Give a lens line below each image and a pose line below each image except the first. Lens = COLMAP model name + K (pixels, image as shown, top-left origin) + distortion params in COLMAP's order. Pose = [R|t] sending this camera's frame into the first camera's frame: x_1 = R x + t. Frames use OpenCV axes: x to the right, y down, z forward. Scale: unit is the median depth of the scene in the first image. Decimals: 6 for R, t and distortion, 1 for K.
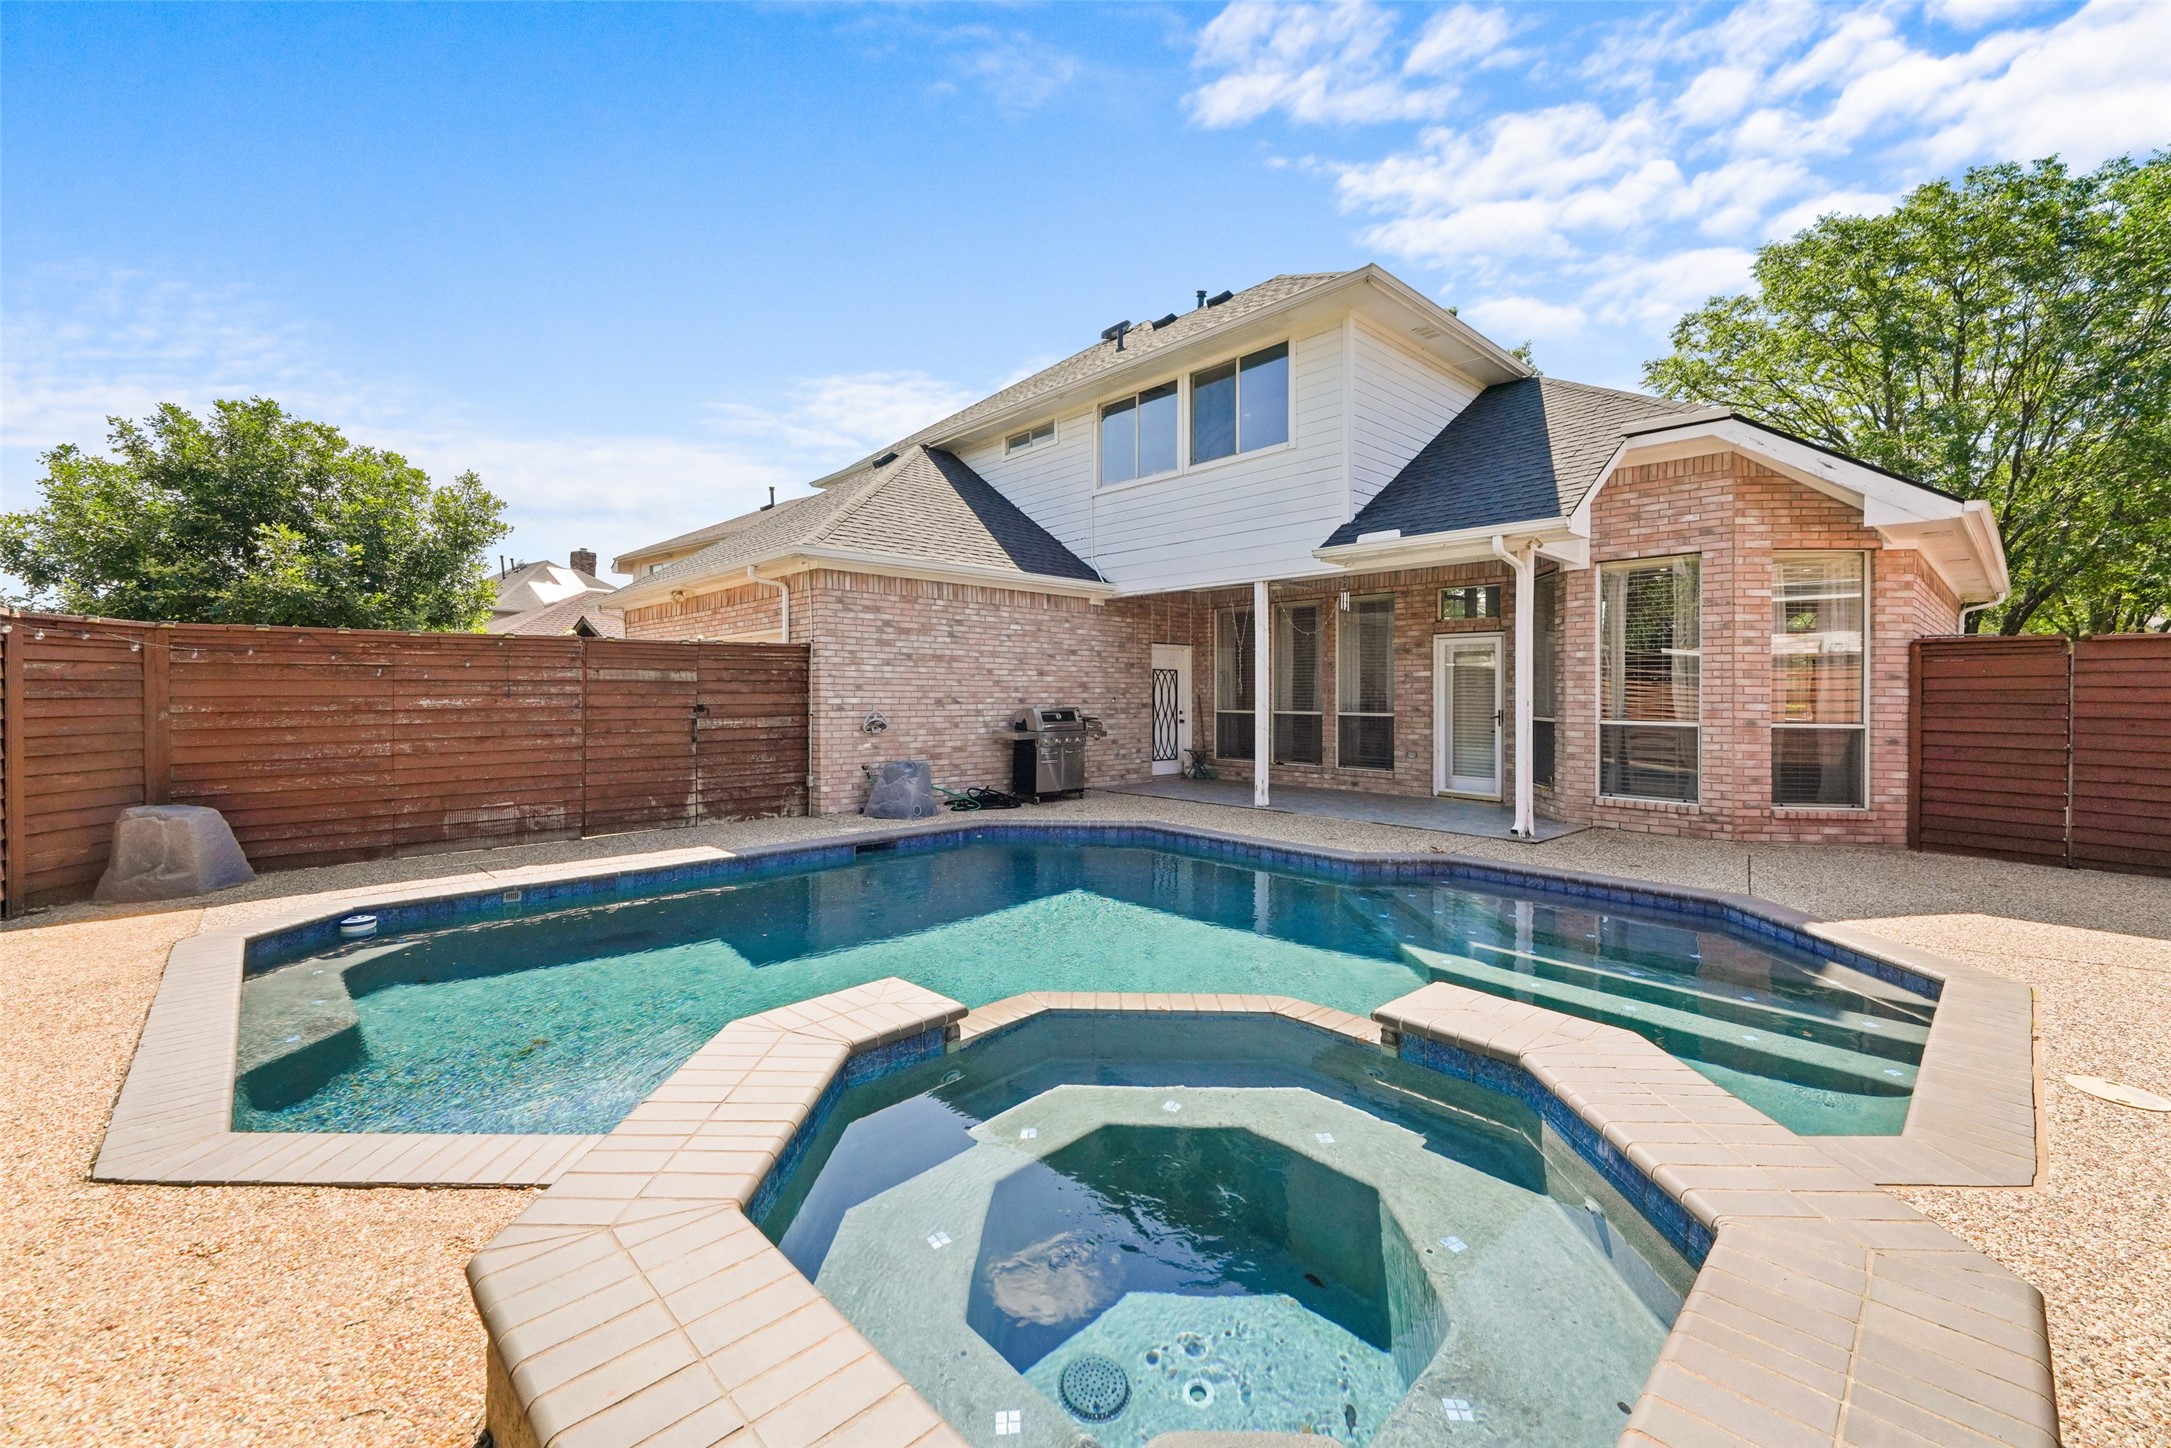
lens RADIAL K [[867.6, 0, 1073.1], [0, 867.6, 701.3], [0, 0, 1]] dist [0.003669, -0.001063]
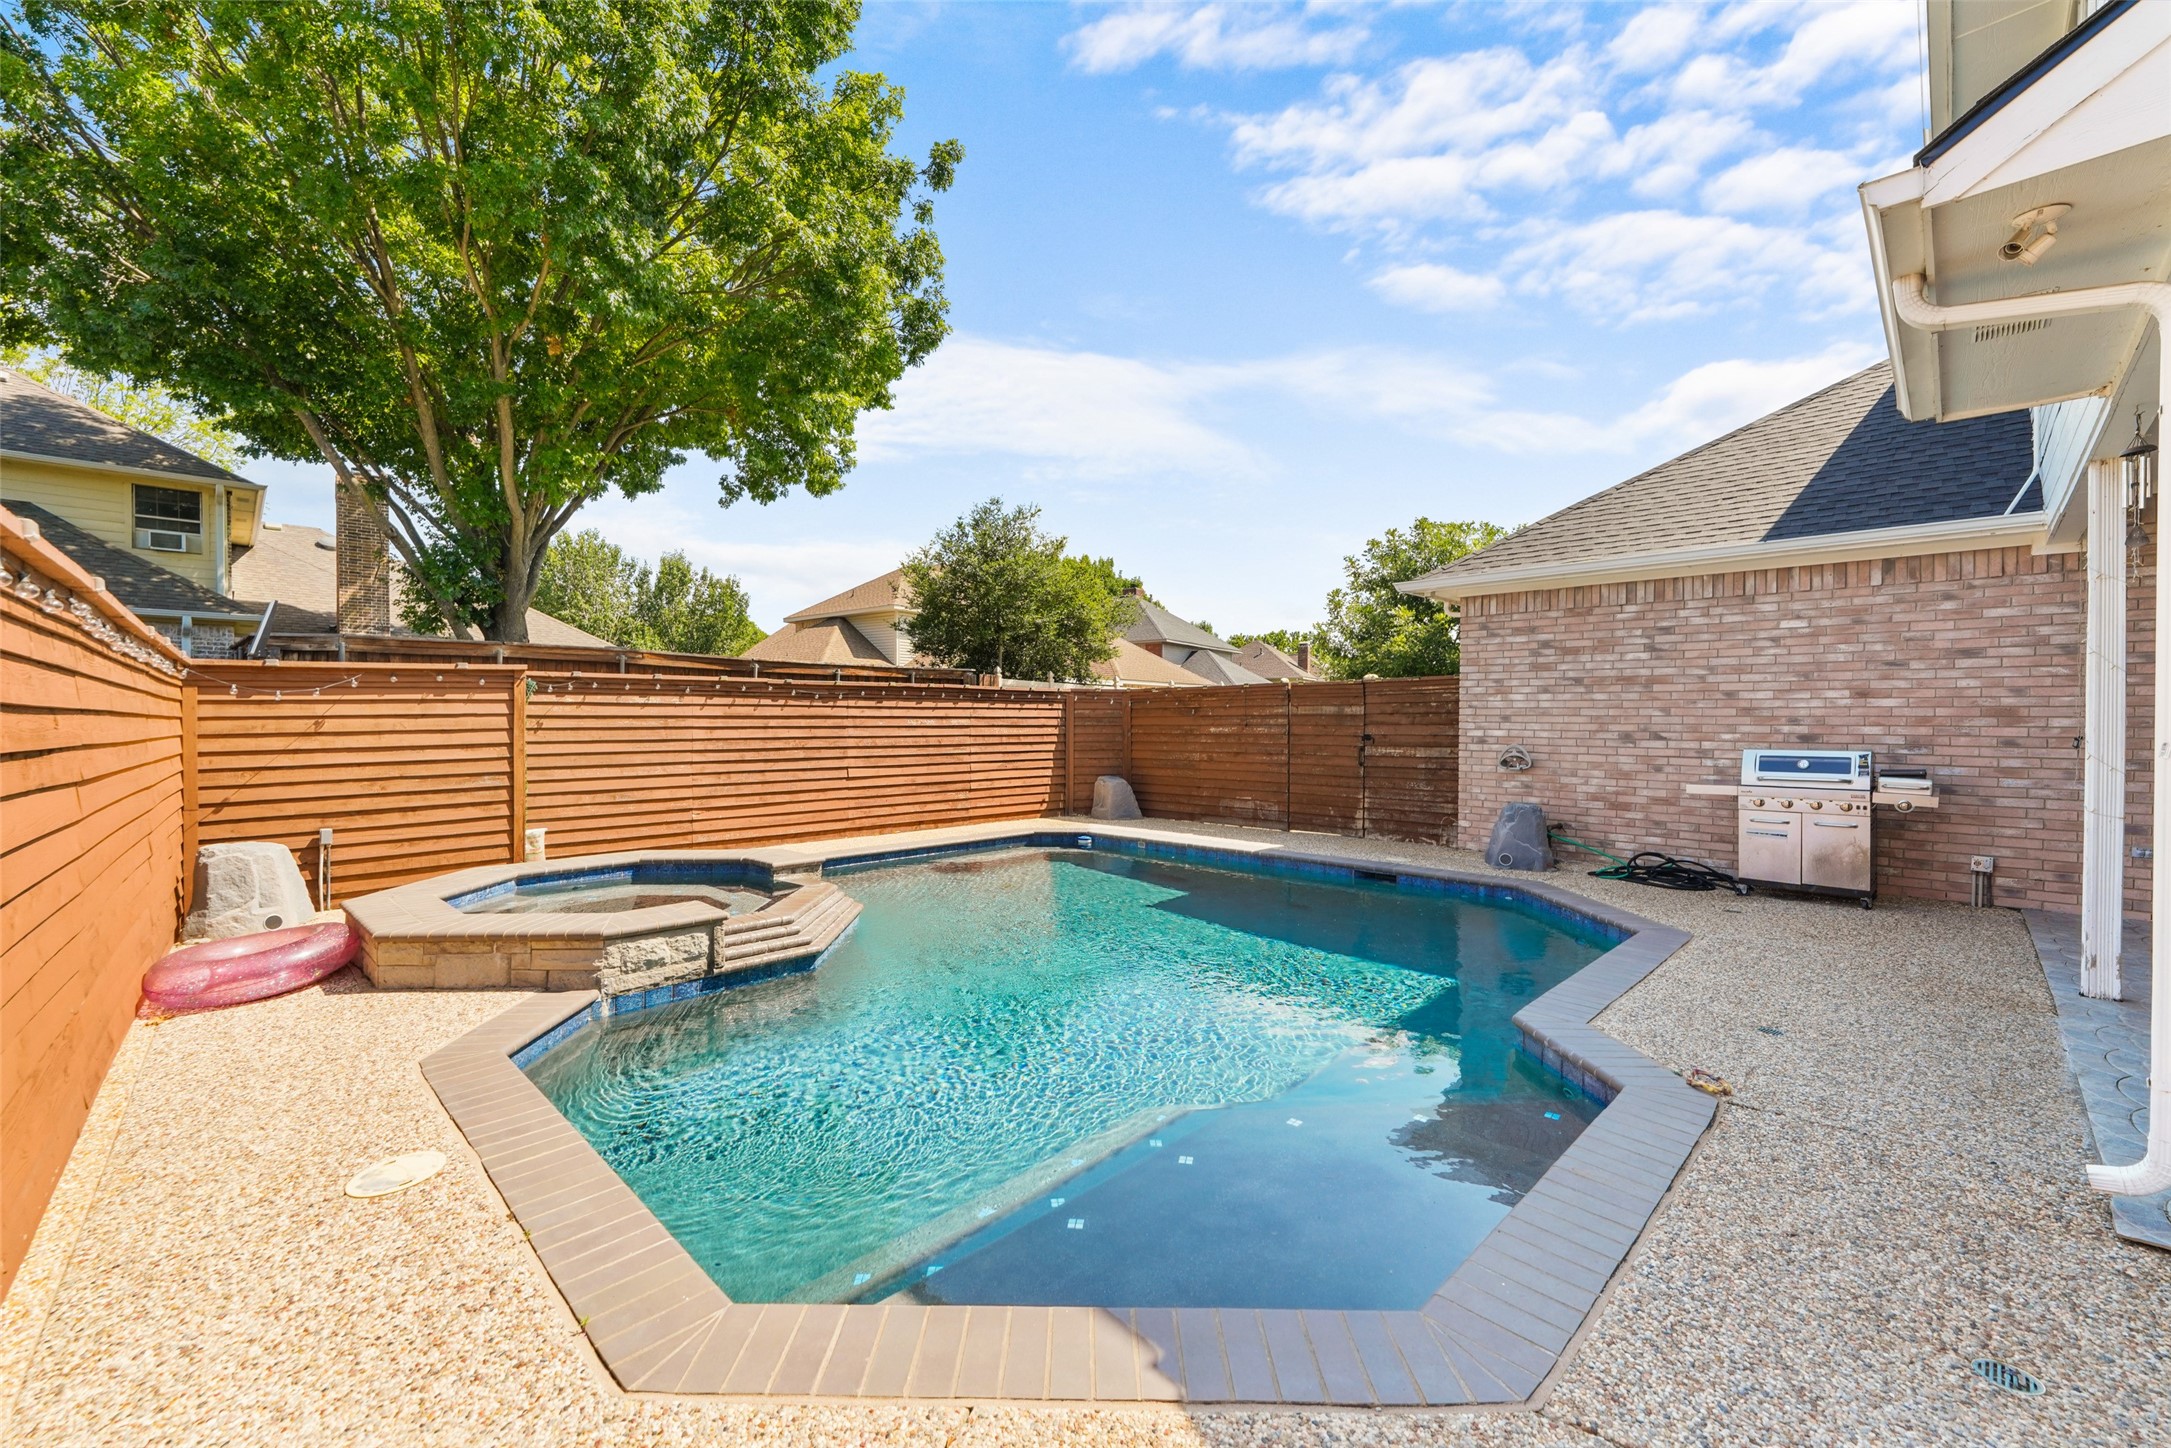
lens RADIAL K [[867.6, 0, 1072.5], [0, 867.6, 726.8], [0, 0, 1]] dist [0.003669, -0.001063]
pose [[0.025953, 0.007194, -0.999637, 0.665930], [-0.010808, 0.999918, 0.006915, -0.009103], [0.999605, 0.010624, 0.026029, 0.529005]]
